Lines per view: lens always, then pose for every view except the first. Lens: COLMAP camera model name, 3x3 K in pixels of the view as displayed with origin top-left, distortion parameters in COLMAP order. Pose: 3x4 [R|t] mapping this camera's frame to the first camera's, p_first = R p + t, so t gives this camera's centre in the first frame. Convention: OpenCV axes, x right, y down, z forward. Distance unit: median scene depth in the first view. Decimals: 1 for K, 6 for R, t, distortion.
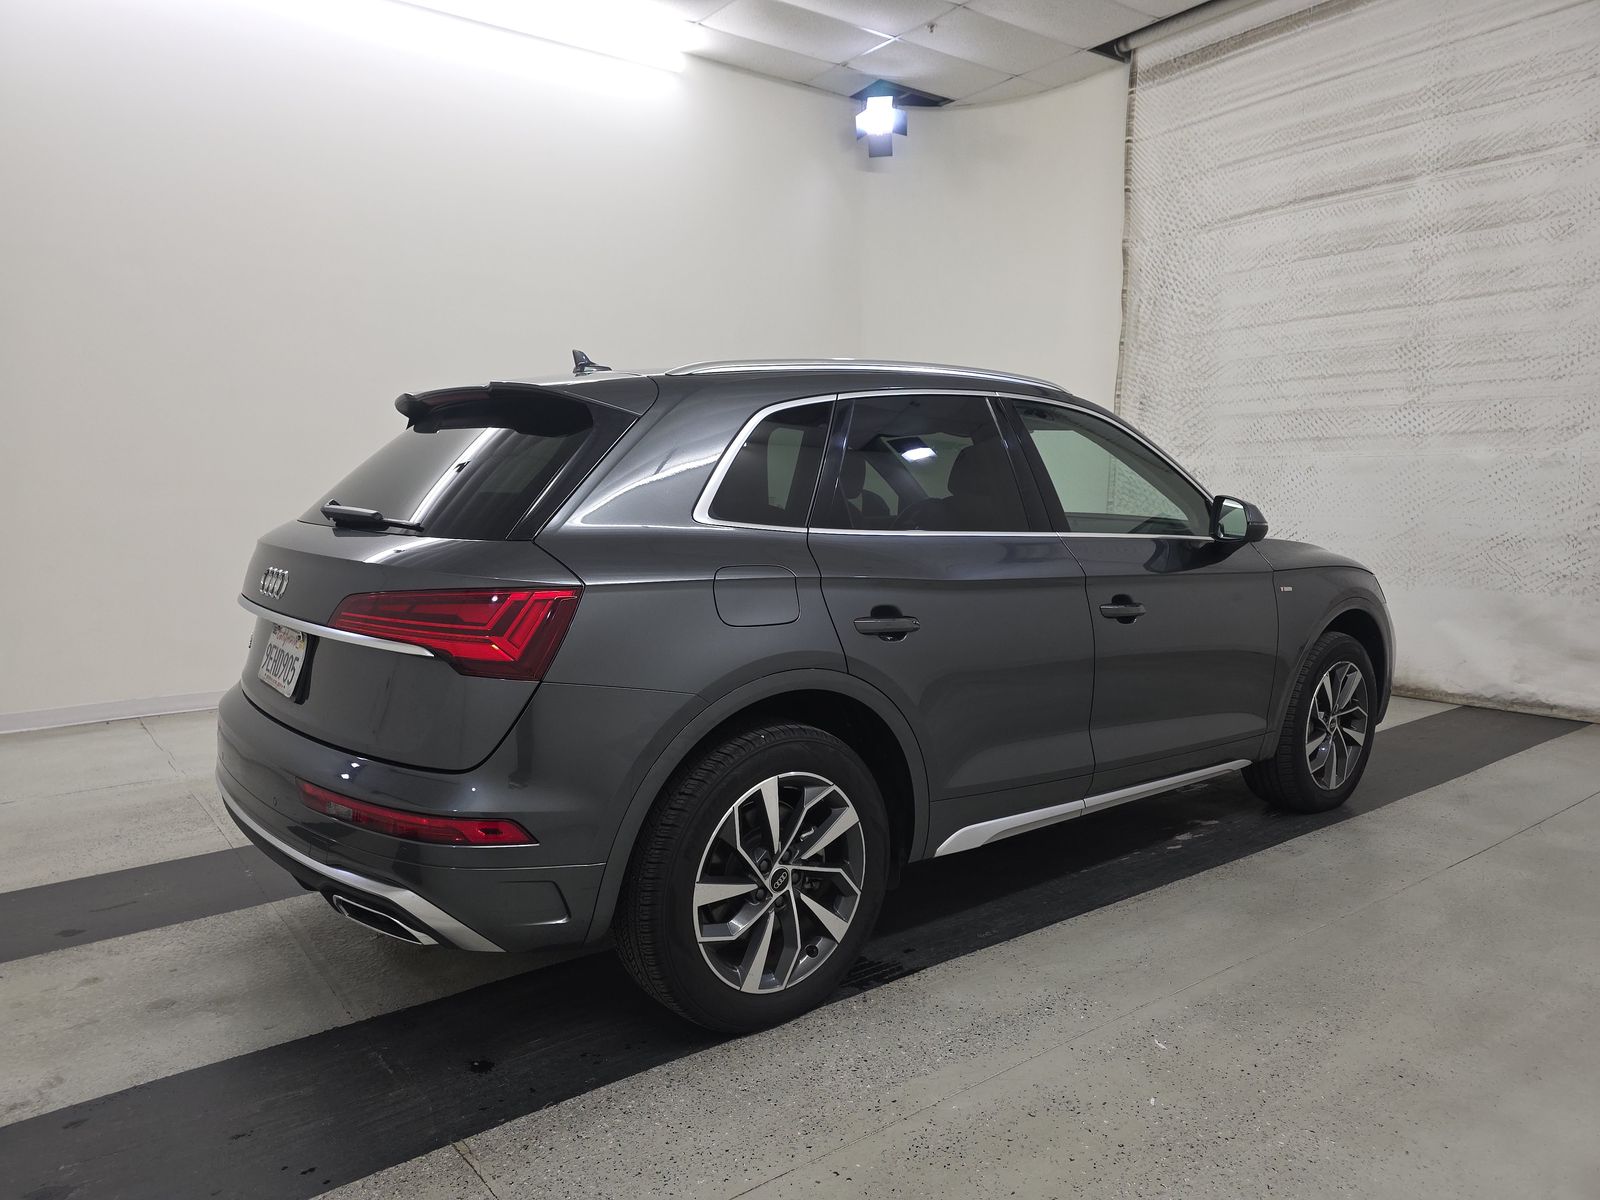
lens RADIAL K [[1070.6, 0, 798.4], [0, 1070.6, 617.8], [0, 0, 1]] dist [0.034514, -0.028813]
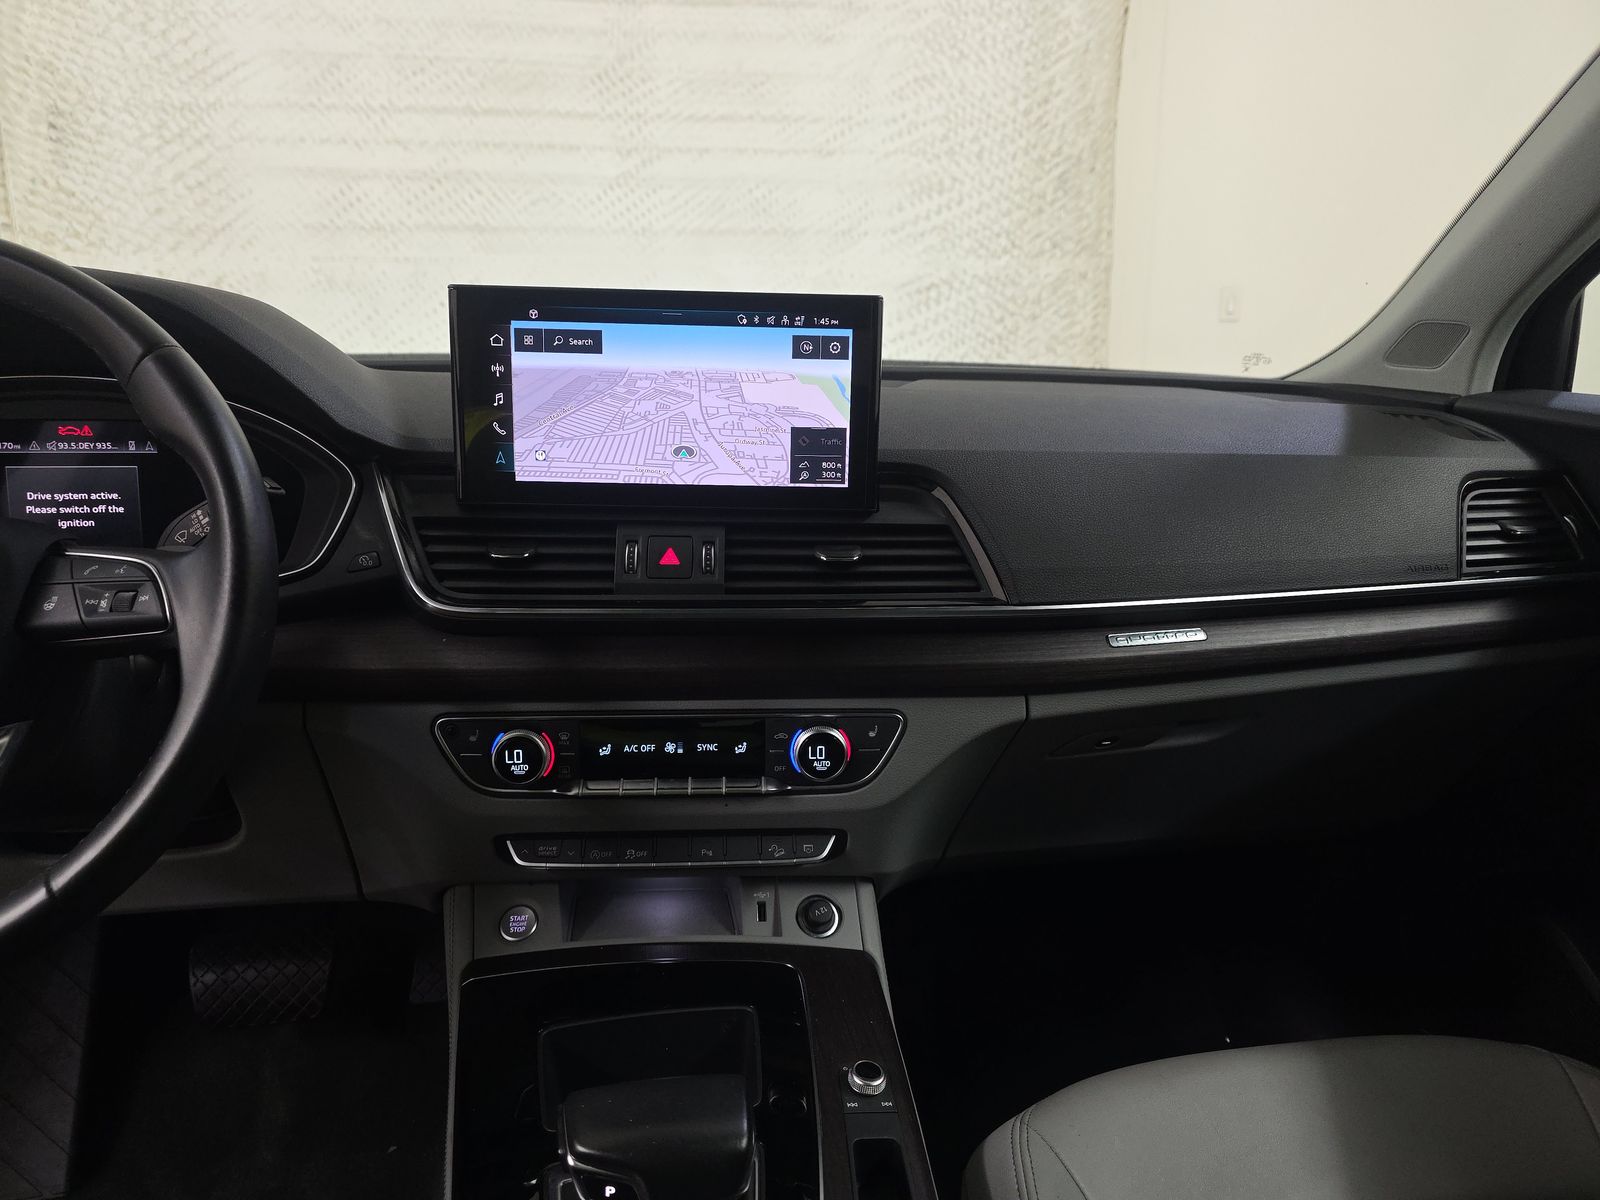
lens RADIAL K [[1070.6, 0, 793.3], [0, 1070.6, 607.5], [0, 0, 1]] dist [0.034514, -0.028813]
pose [[0.475999, -0.211734, 0.853577, 0.045151], [0.108282, 0.977310, 0.182043, -0.061937], [-0.872754, 0.005775, 0.488126, 0.622907]]
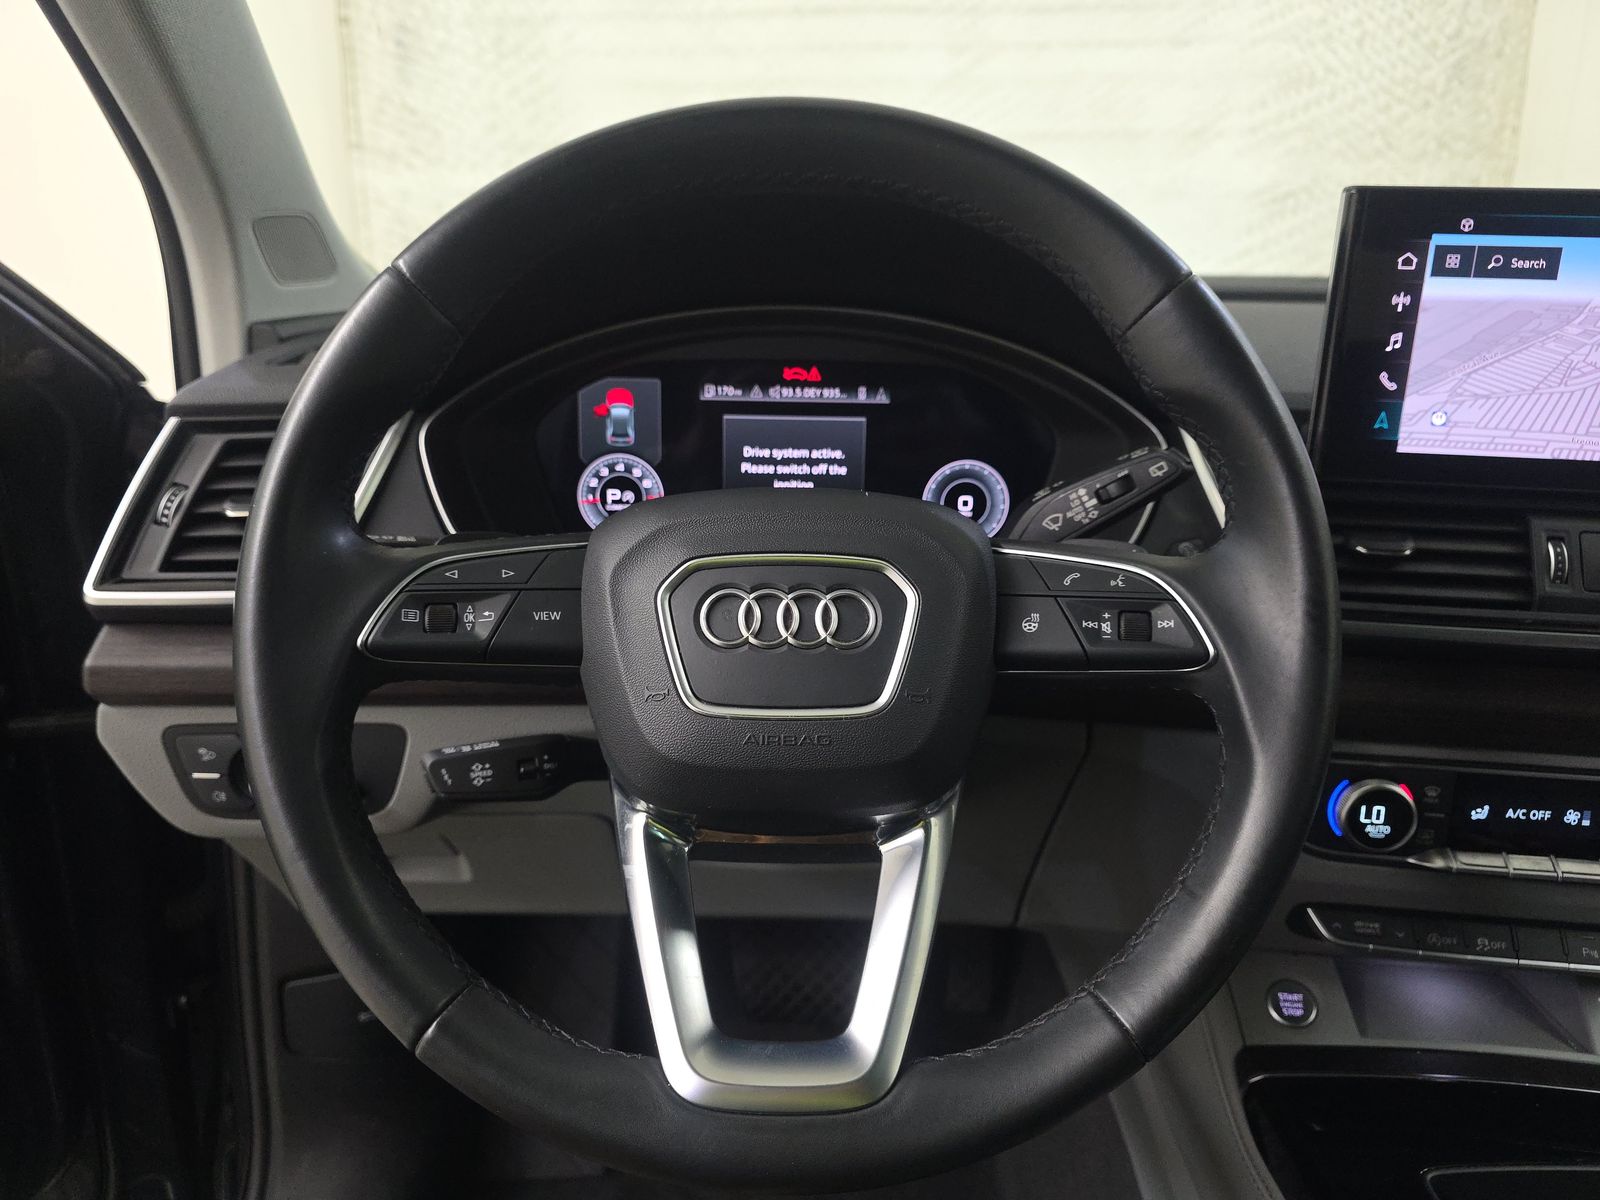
lens RADIAL K [[1070.6, 0, 772.6], [0, 1070.6, 589.2], [0, 0, 1]] dist [0.034514, -0.028813]
pose [[0.628505, -0.228537, 0.743473, 0.031509], [0.095253, 0.971280, 0.218040, -0.071918], [-0.771951, -0.066222, 0.632224, 0.699488]]
